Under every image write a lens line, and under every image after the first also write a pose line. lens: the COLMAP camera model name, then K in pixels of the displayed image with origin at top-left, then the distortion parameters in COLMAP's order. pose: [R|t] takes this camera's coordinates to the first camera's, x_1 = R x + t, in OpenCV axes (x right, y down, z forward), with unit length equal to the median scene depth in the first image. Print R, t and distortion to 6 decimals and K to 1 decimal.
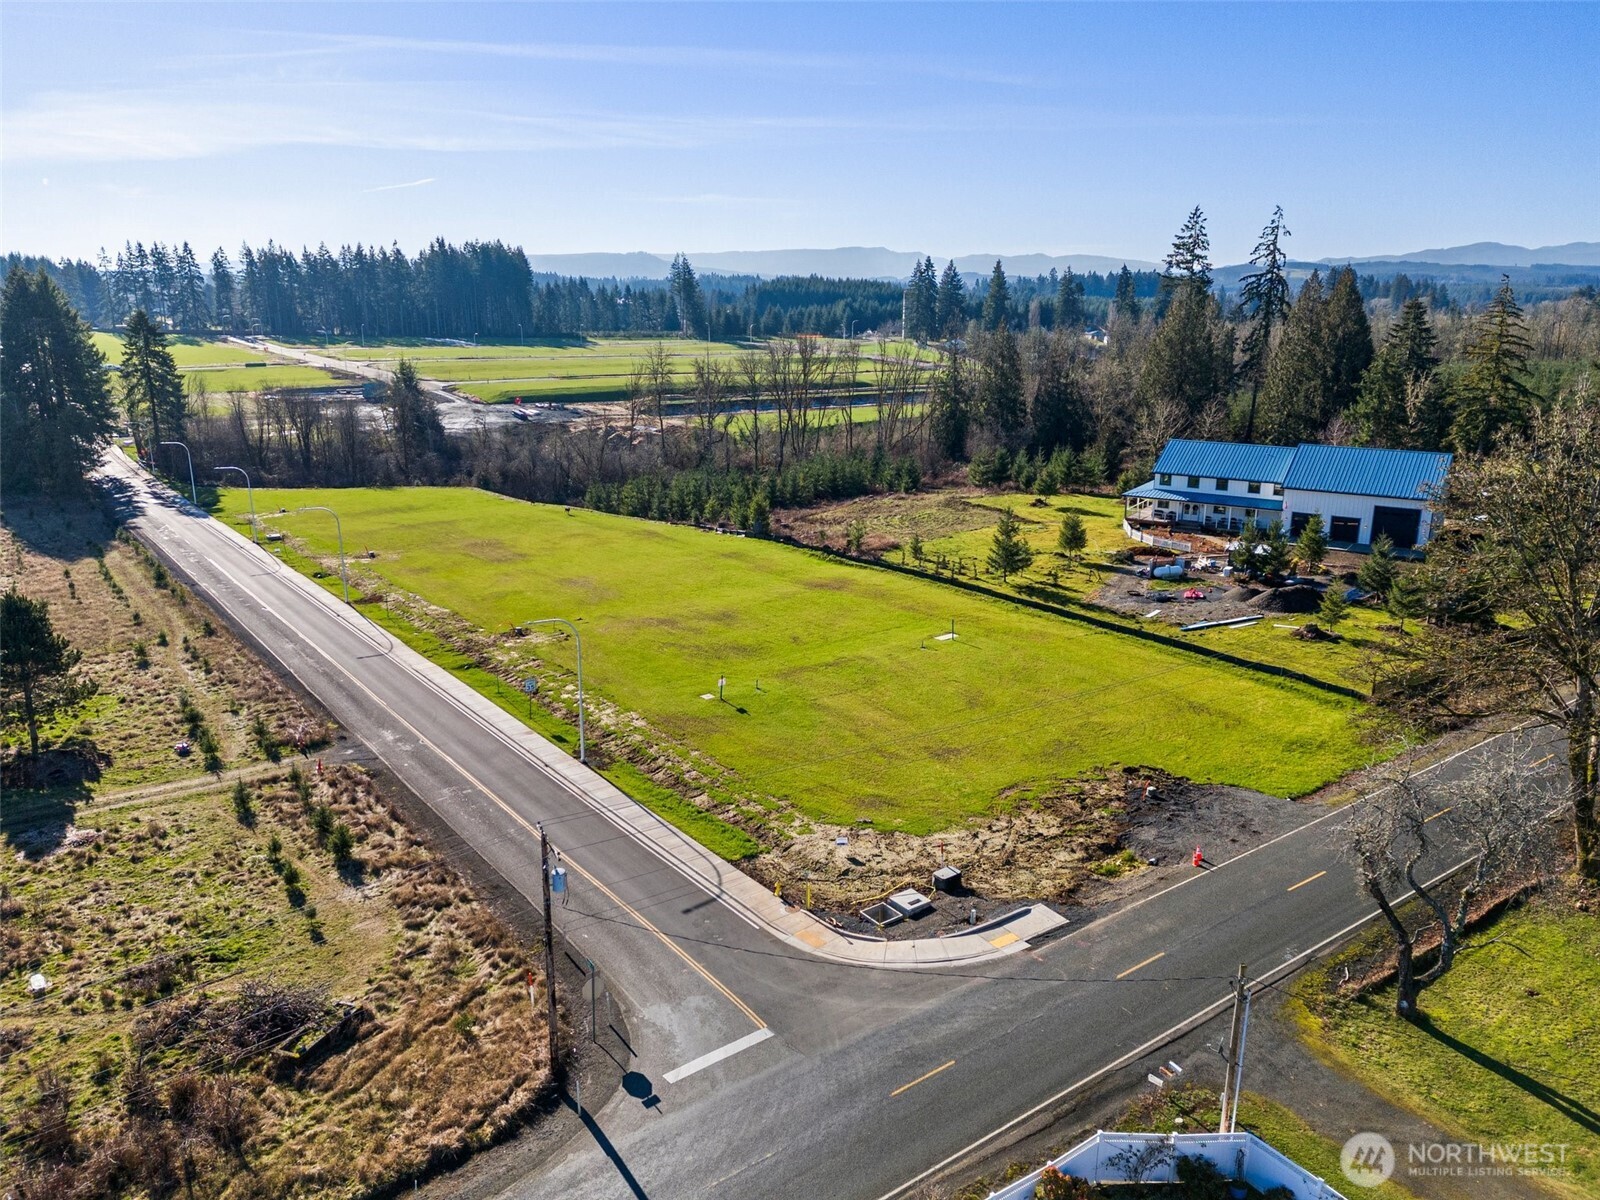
lens RADIAL K [[1162.9, 0, 800.0], [0, 1162.9, 600.0], [0, 0, 1]] dist [0.077643, -0.066883]
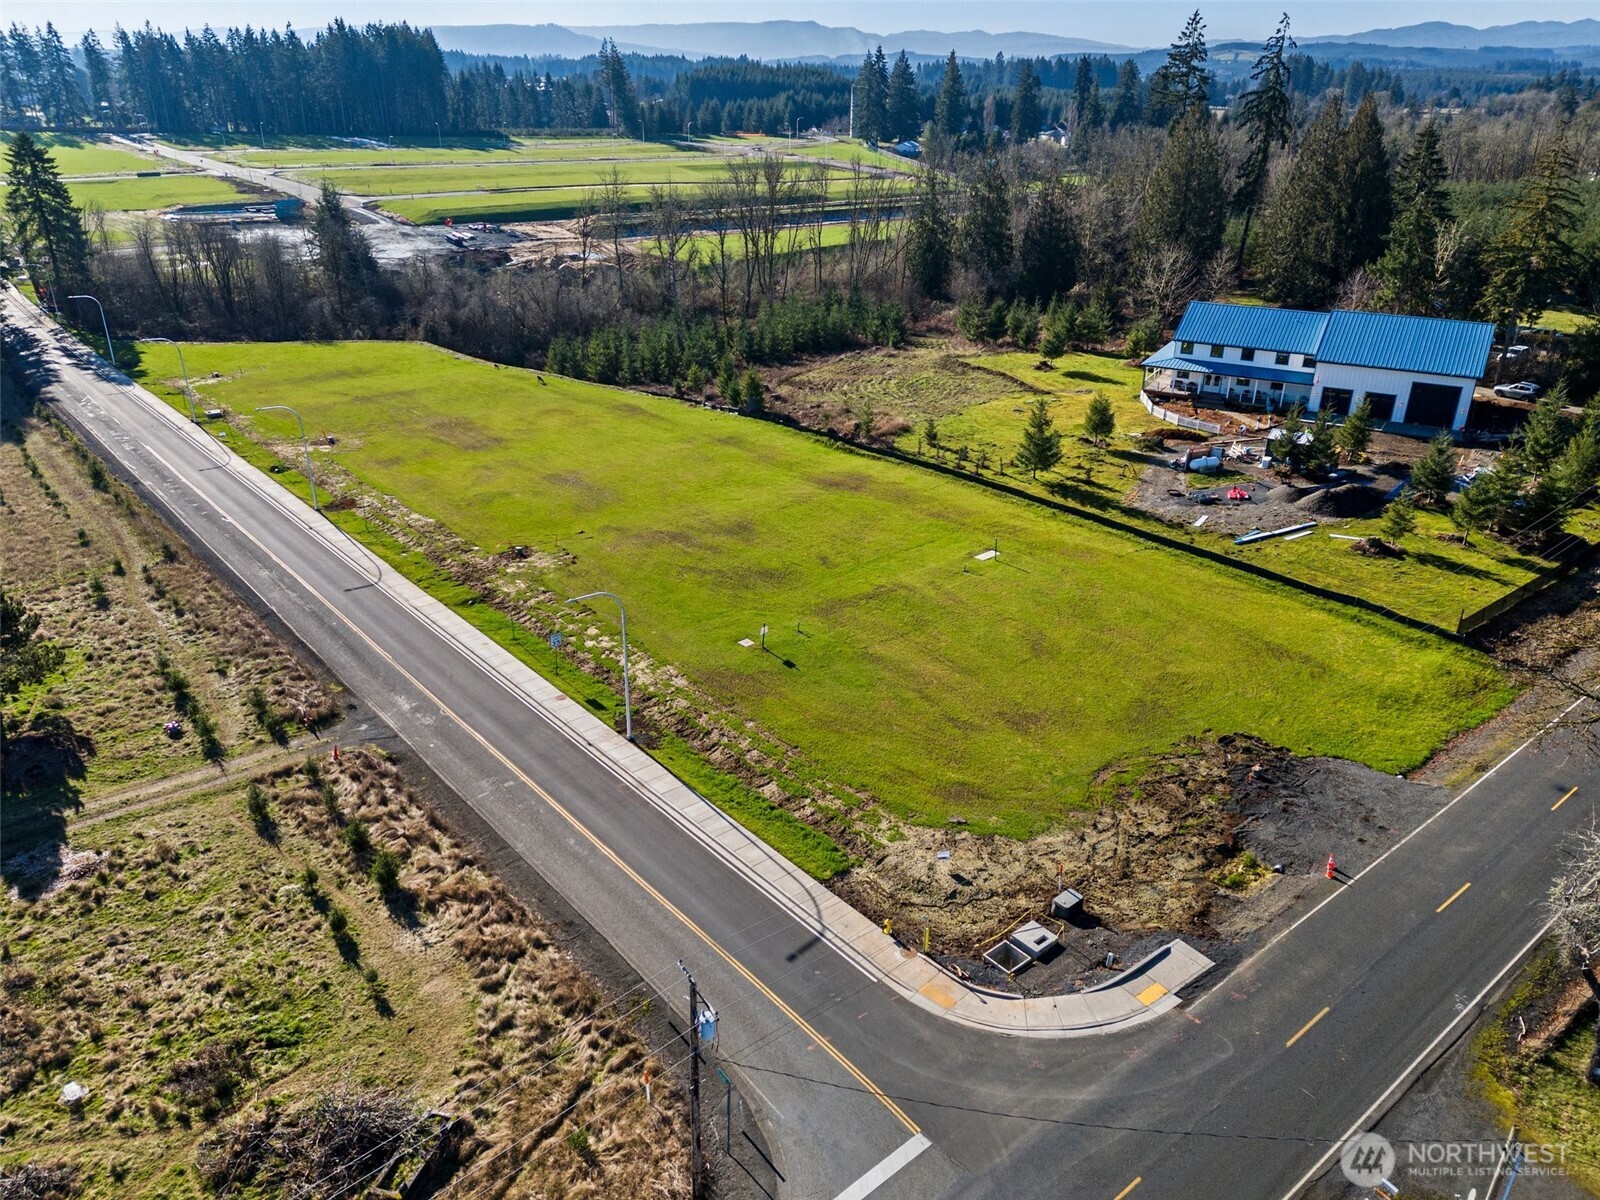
lens RADIAL K [[1162.9, 0, 800.0], [0, 1162.9, 600.0], [0, 0, 1]] dist [0.077643, -0.066883]
pose [[0.998304, -0.018974, 0.055043, -0.086605], [0.009734, 0.986493, 0.163516, -0.099392], [-0.057403, -0.162703, 0.985004, 0.097696]]
